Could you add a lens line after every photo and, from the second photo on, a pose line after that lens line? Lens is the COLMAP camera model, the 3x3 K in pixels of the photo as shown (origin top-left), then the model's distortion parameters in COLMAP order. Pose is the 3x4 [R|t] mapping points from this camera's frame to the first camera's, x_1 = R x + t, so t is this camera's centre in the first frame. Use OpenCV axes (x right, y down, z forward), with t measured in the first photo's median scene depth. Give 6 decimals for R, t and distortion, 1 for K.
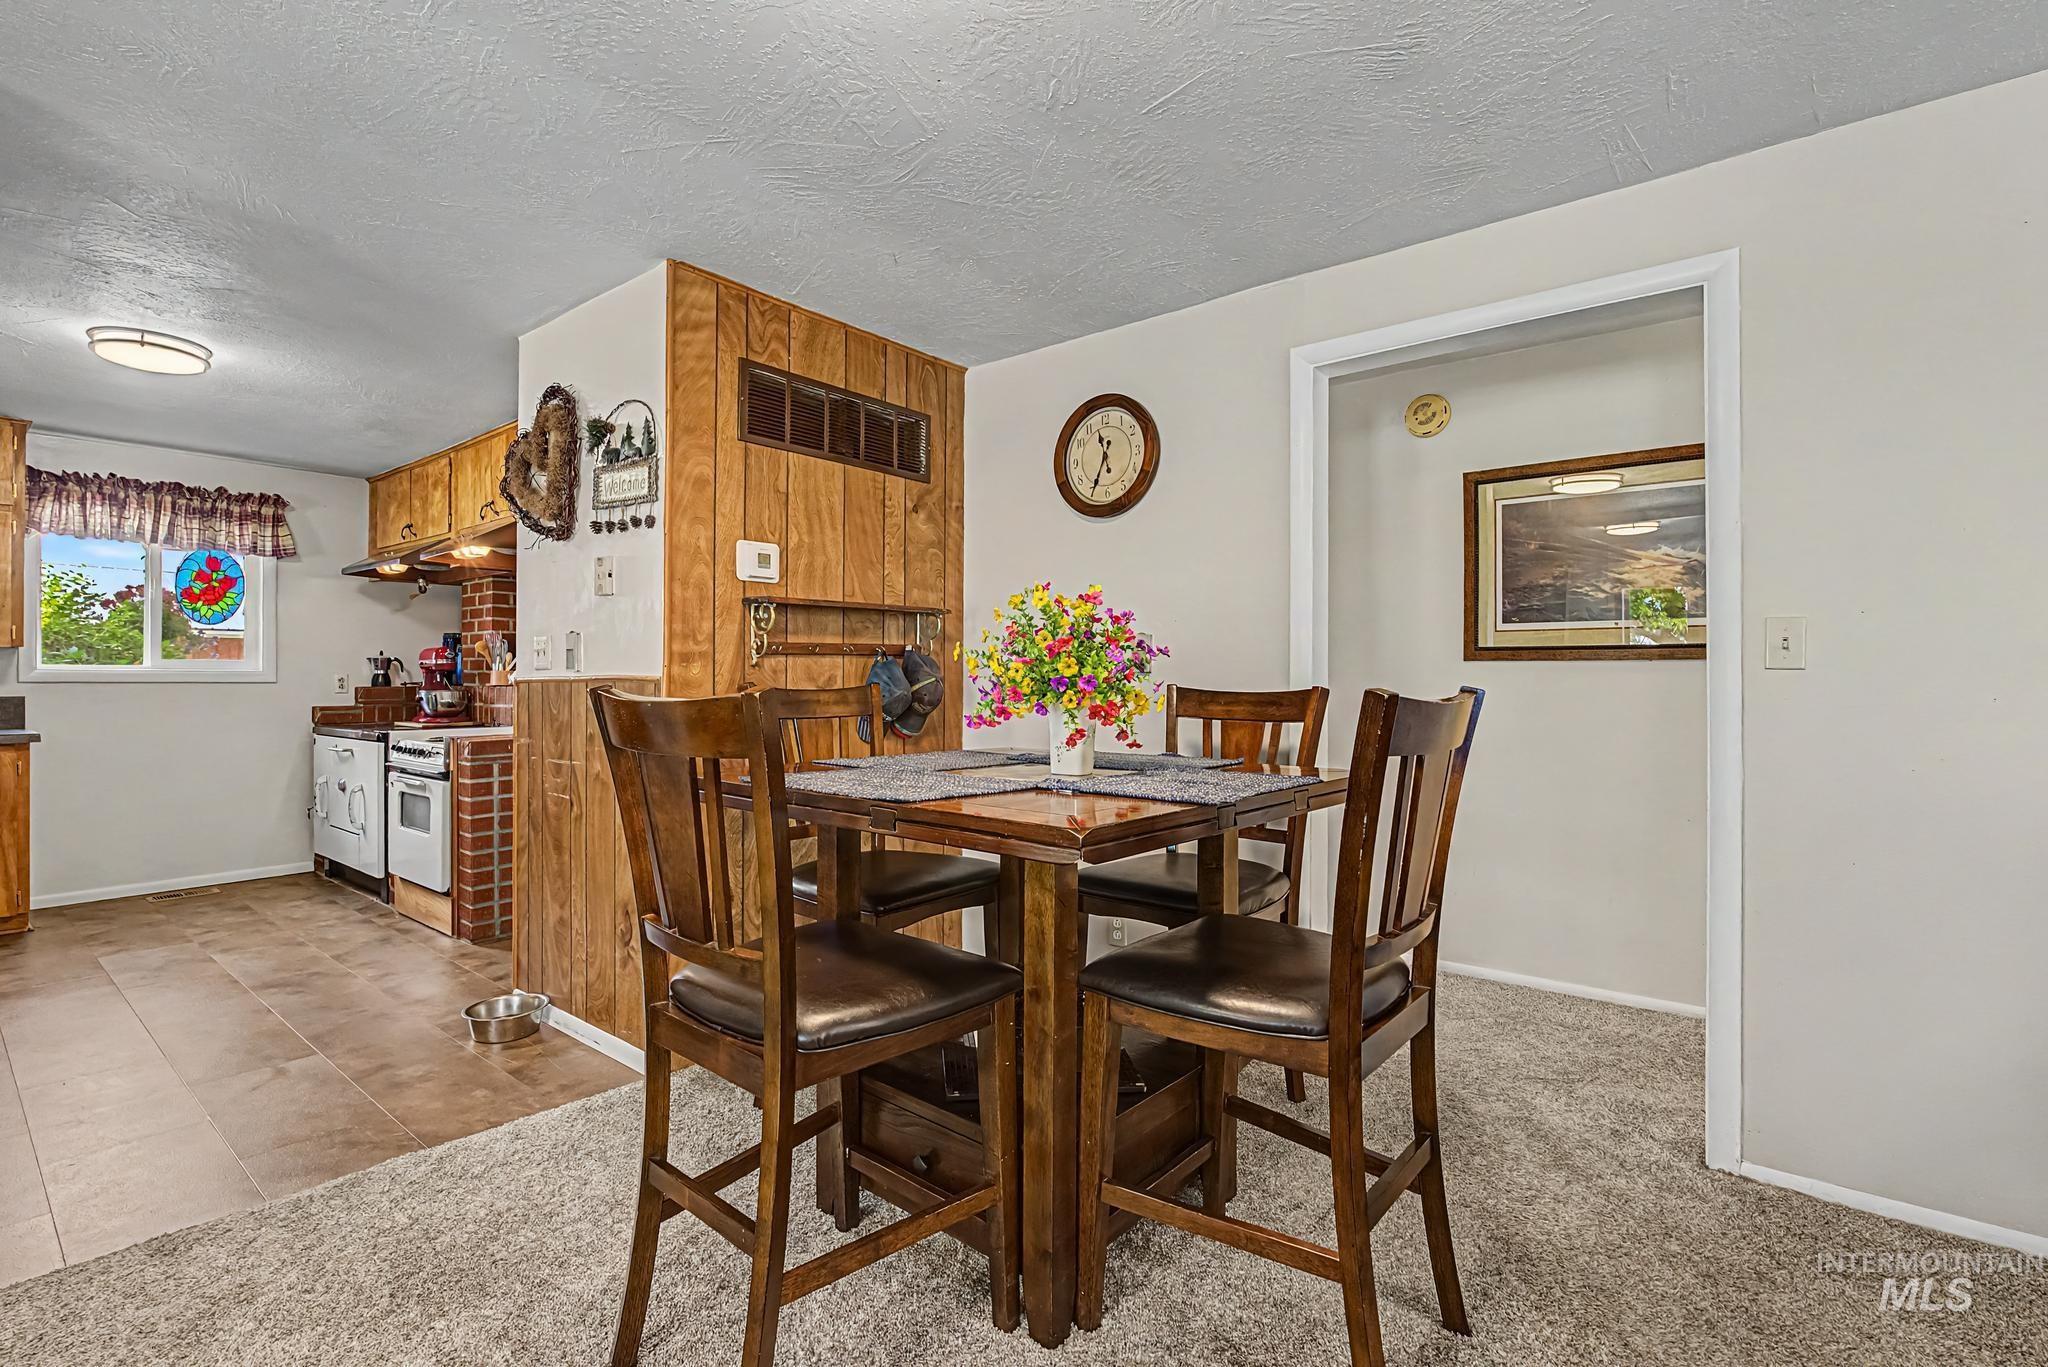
lens RADIAL K [[949.8, 0, 1024.0], [0, 949.8, 683.5], [0, 0, 1]] dist [-0.010271, 0.000237]
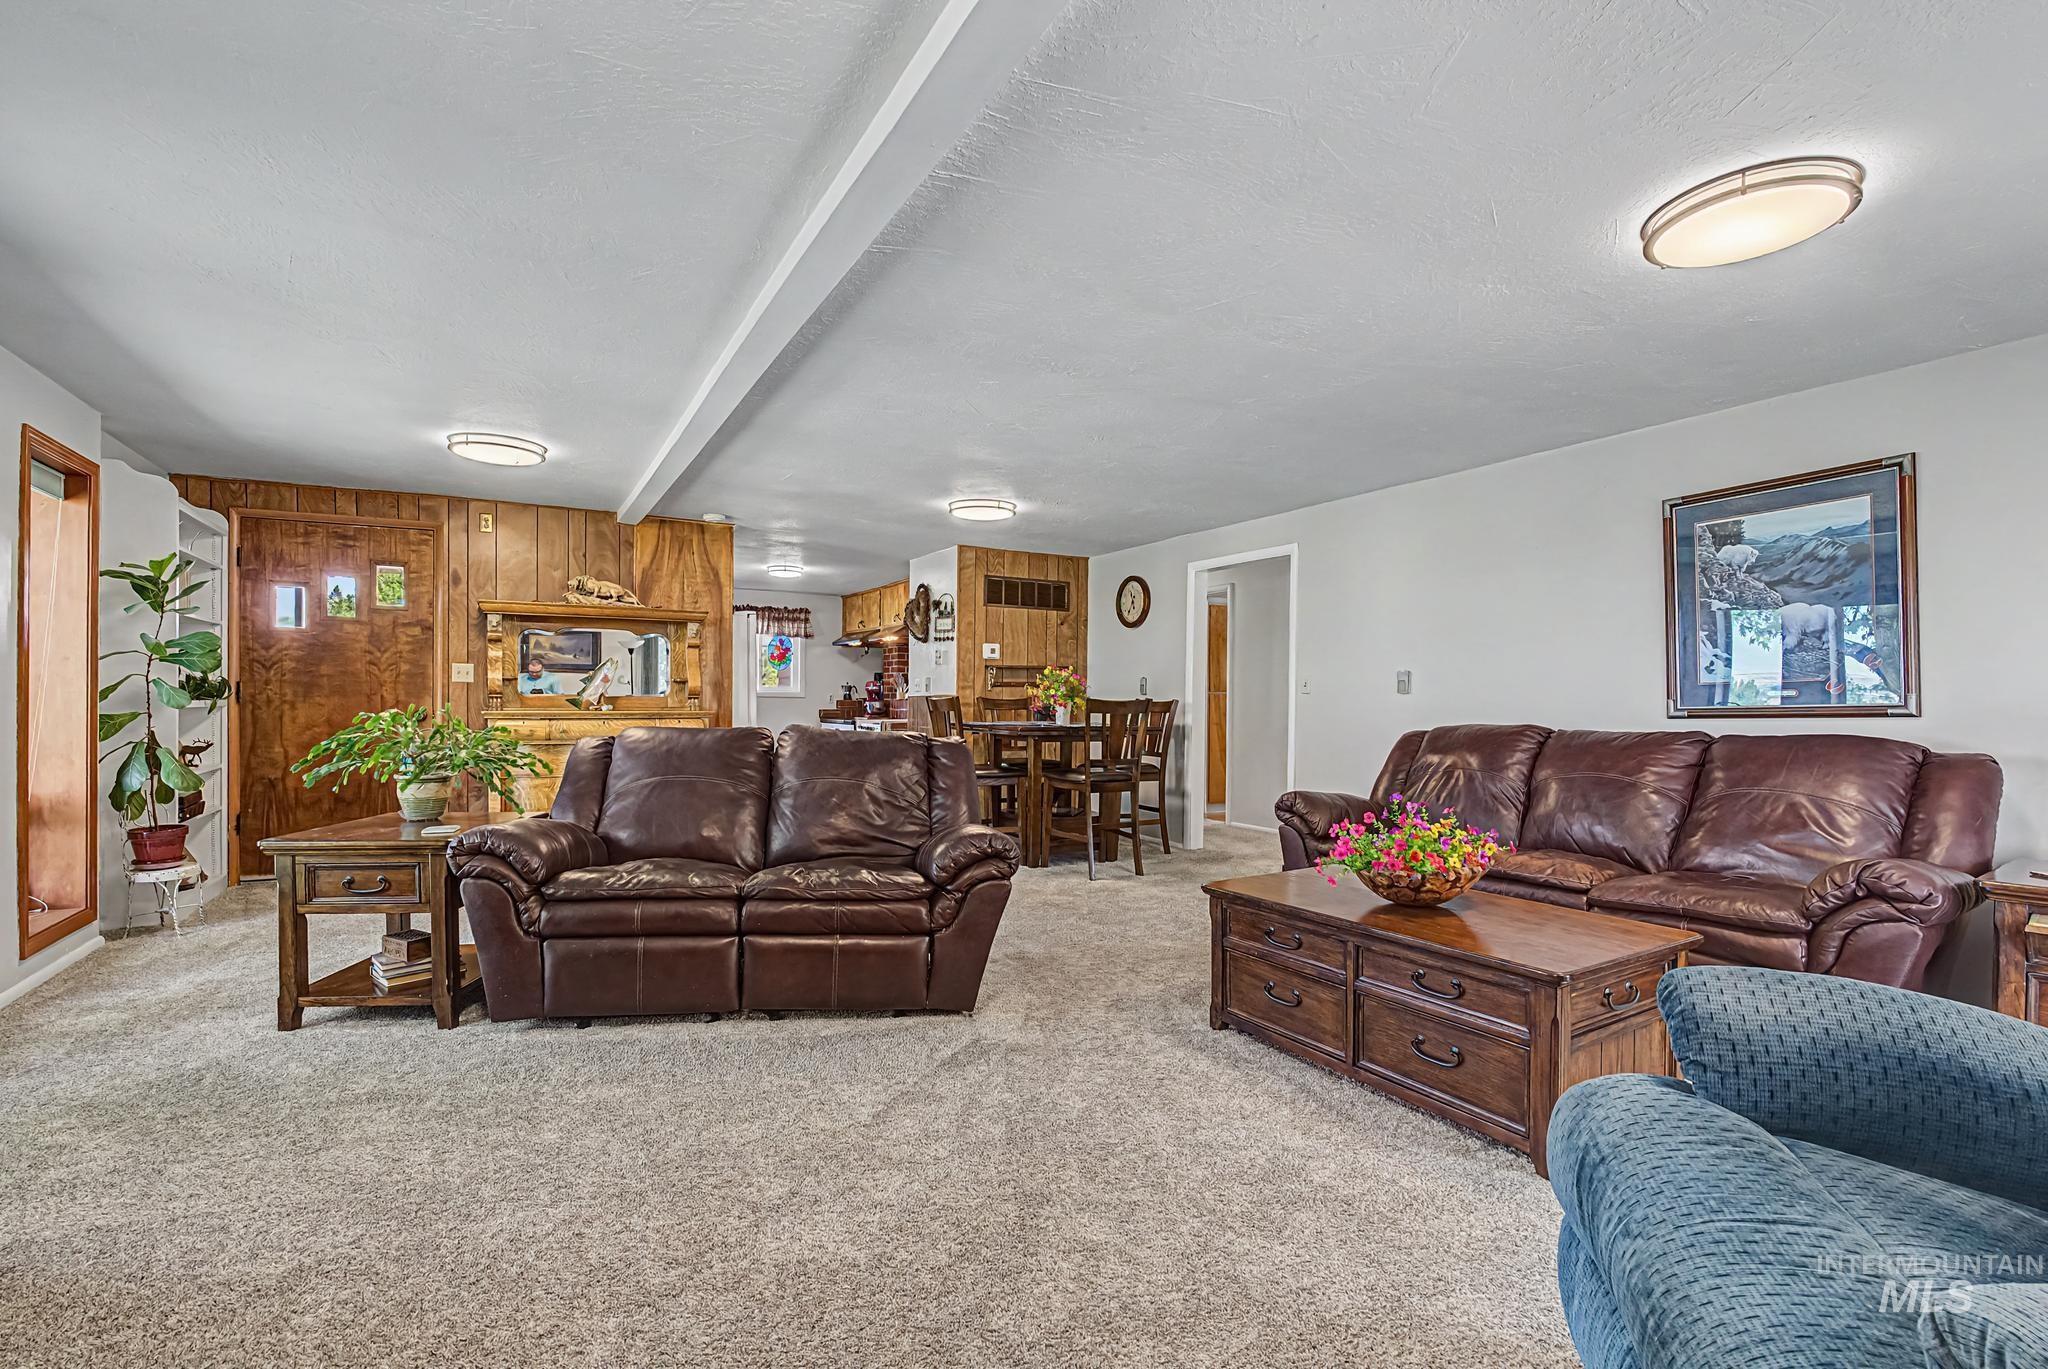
lens RADIAL K [[905.7, 0, 1024.0], [0, 905.7, 684.5], [0, 0, 1]] dist [-0.001947, -0.000417]
pose [[0.935051, -0.000645, -0.354512, 0.616485], [-0.007133, 0.999762, -0.020631, 0.012699], [0.354441, 0.021820, 0.934824, -1.163377]]
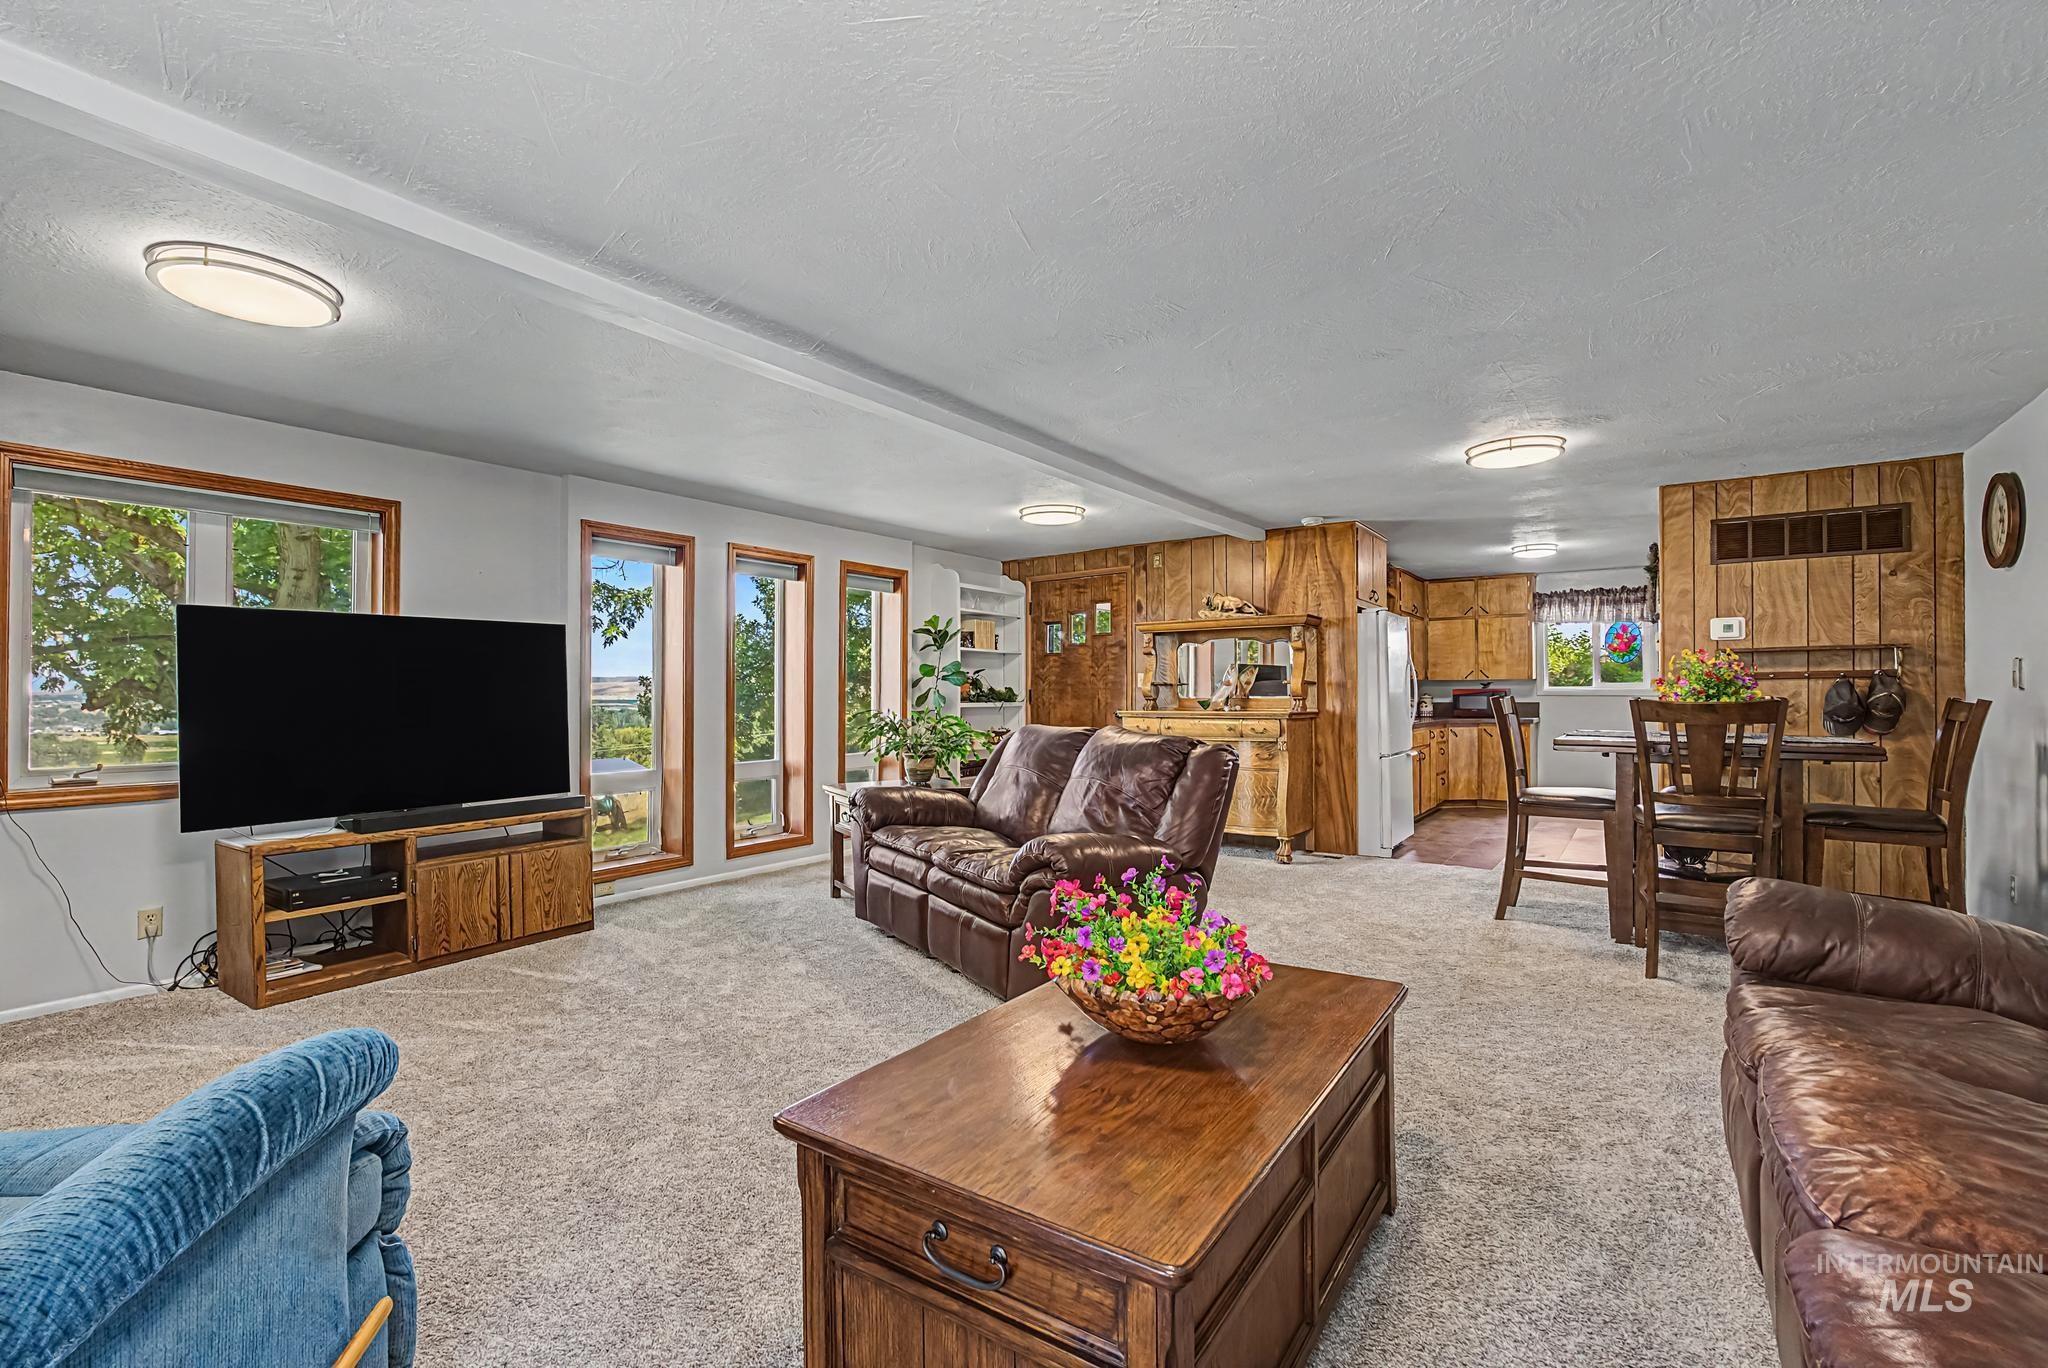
lens RADIAL K [[905.7, 0, 1024.0], [0, 905.7, 684.0], [0, 0, 1]] dist [-0.001947, -0.000417]
pose [[0.085478, -0.013635, -0.996247, 1.168707], [-0.001276, 0.999904, -0.013795, 0.001401], [0.996339, 0.002450, 0.085453, -0.420874]]
